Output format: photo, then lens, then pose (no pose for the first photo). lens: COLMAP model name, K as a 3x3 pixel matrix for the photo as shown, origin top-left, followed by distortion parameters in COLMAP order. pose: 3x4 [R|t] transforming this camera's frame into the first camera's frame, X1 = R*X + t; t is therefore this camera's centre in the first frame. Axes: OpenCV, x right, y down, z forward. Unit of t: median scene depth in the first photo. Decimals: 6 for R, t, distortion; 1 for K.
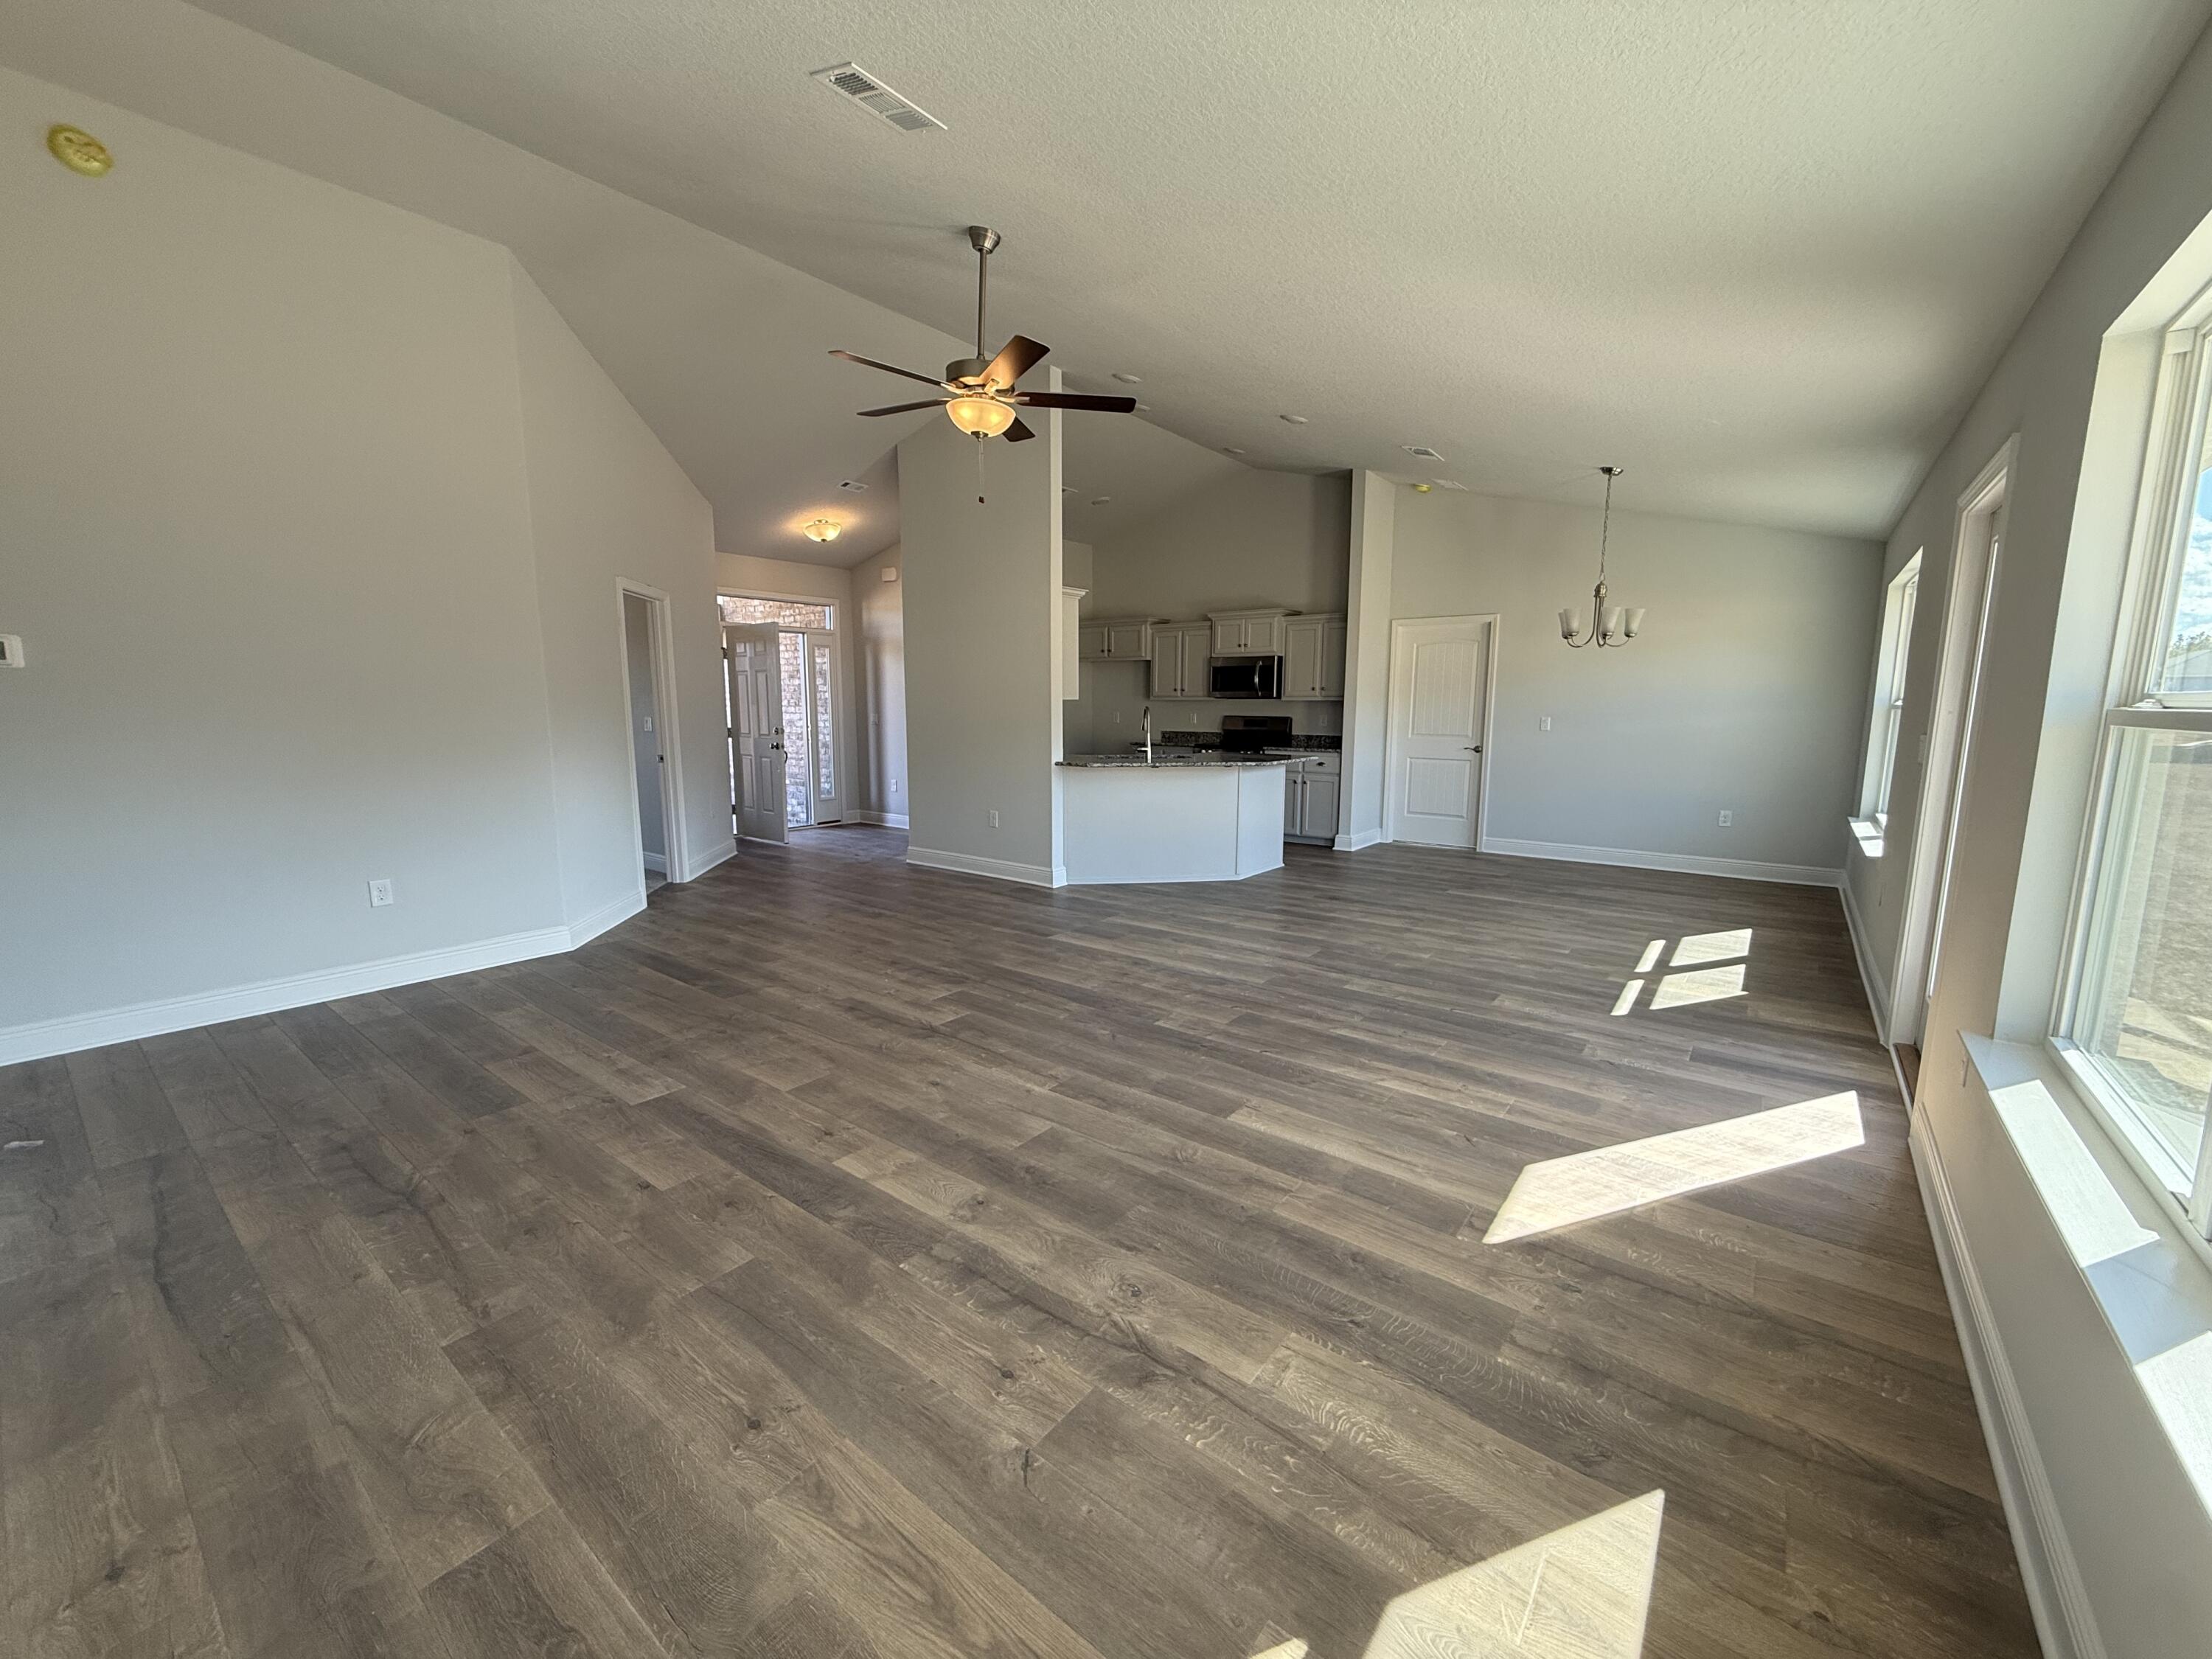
lens RADIAL K [[885.7, 0, 1101.7], [0, 885.7, 832.2], [0, 0, 1]] dist [-0.002311, 0.000310]
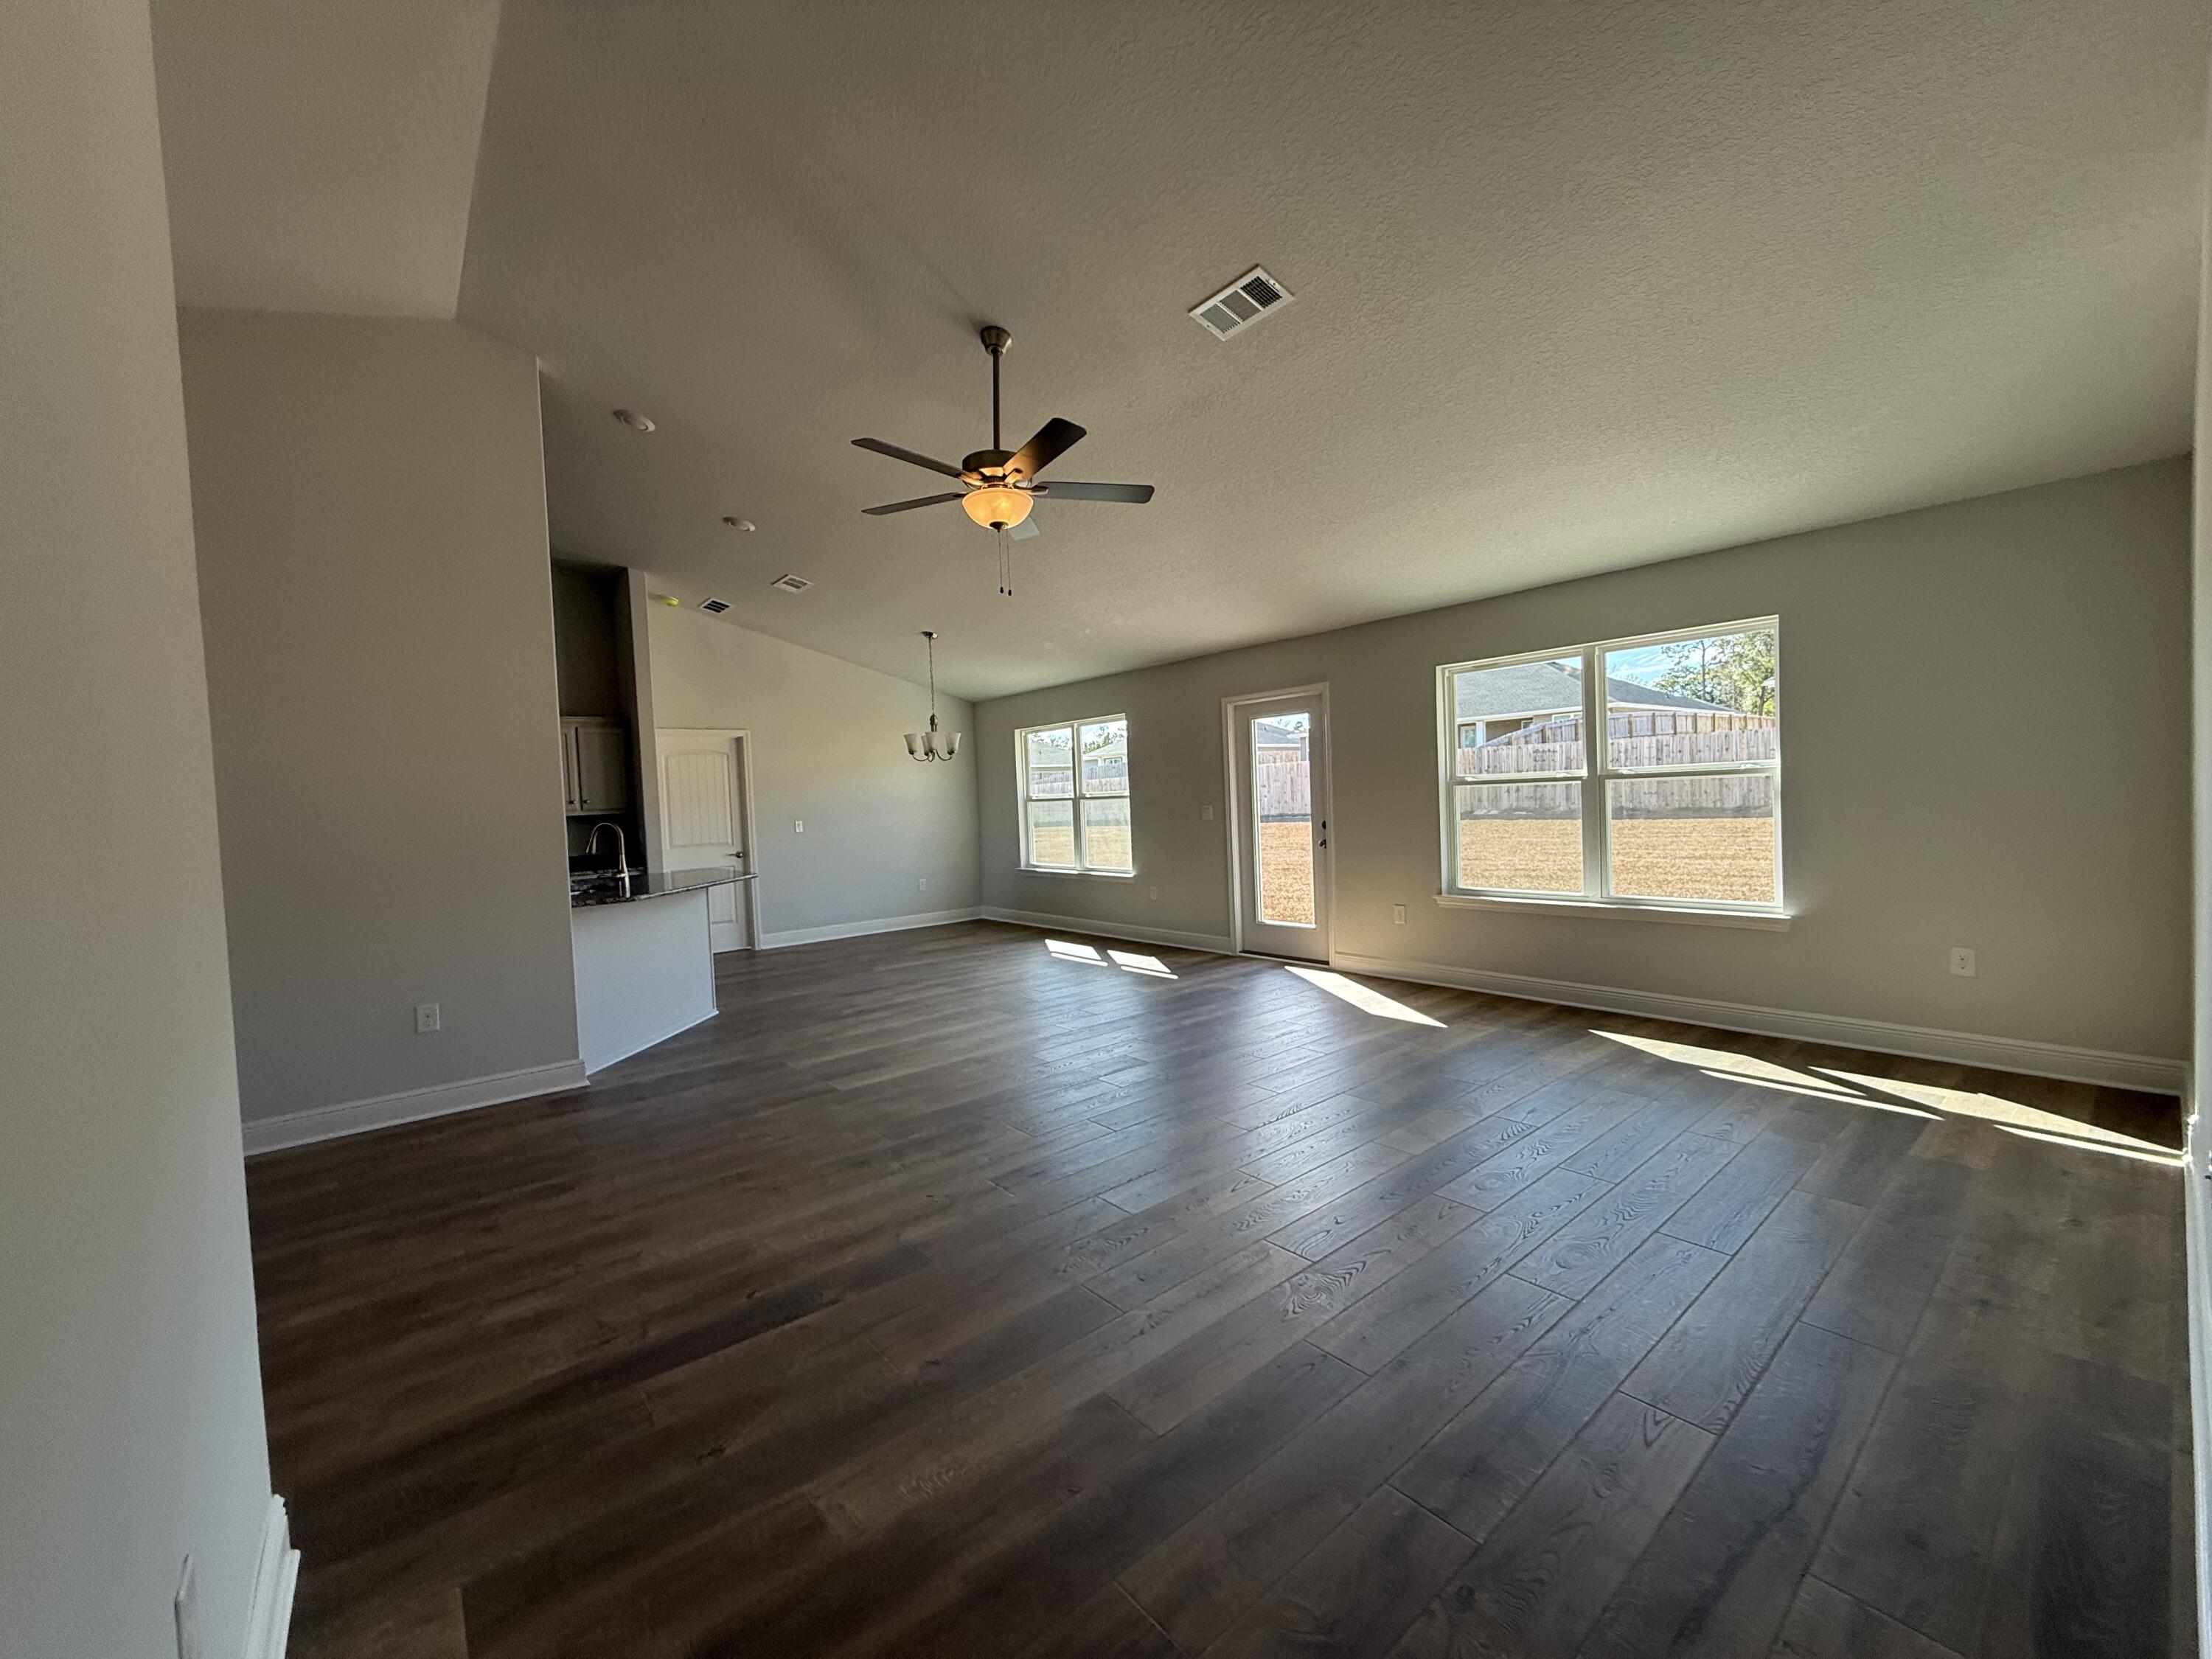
lens RADIAL K [[885.7, 0, 1100.1], [0, 885.7, 825.4], [0, 0, 1]] dist [-0.002311, 0.000310]
pose [[0.218492, -0.046525, 0.974729, -0.748304], [0.187144, 0.982320, 0.004937, -0.077238], [-0.957726, 0.181336, 0.223336, 0.506406]]
